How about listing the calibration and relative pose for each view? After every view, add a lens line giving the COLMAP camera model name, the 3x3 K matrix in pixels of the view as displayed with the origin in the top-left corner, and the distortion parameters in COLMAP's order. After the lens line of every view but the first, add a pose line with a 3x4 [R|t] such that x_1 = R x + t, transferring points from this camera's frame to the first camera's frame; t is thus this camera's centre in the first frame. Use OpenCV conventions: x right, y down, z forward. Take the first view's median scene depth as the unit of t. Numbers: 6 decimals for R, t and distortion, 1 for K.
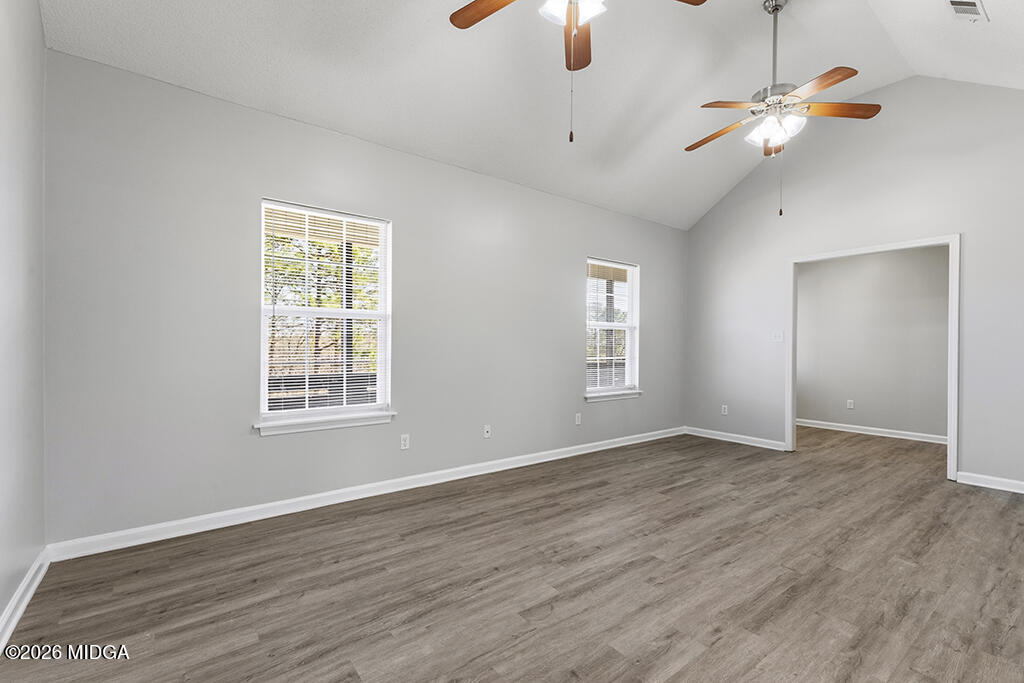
lens RADIAL K [[448.1, 0, 514.5], [0, 448.1, 344.8], [0, 0, 1]] dist [0.014466, -0.002990]
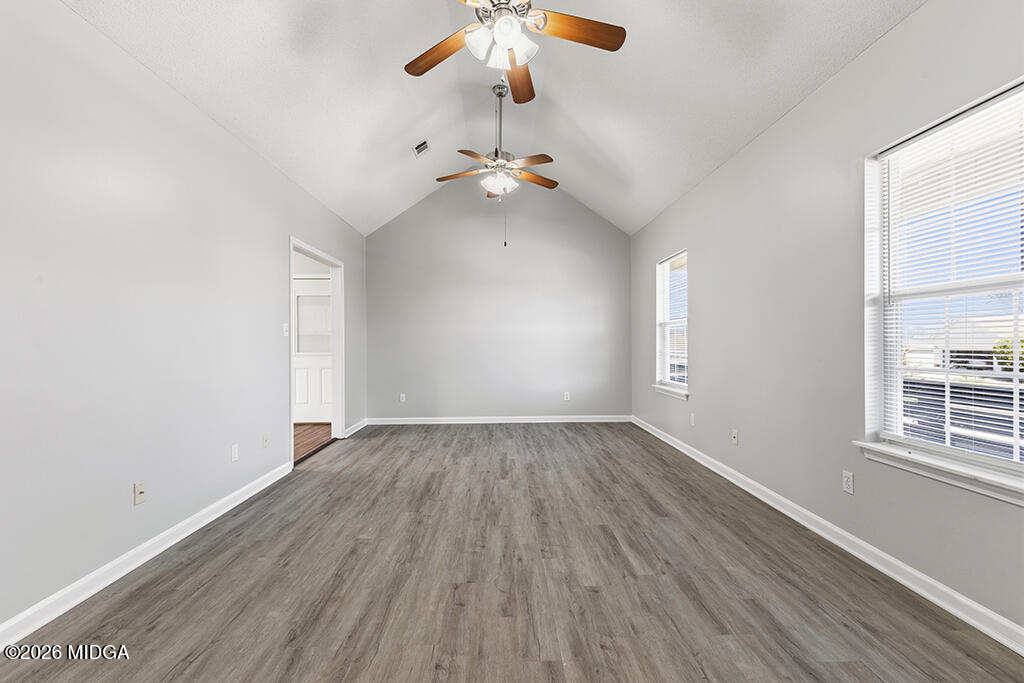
lens RADIAL K [[448.1, 0, 512.8], [0, 448.1, 342.2], [0, 0, 1]] dist [0.014466, -0.002990]
pose [[-0.586786, -0.003966, -0.809732, 1.221727], [0.002129, 0.999977, -0.006440, 0.010403], [0.809739, -0.005503, -0.586764, 1.533831]]
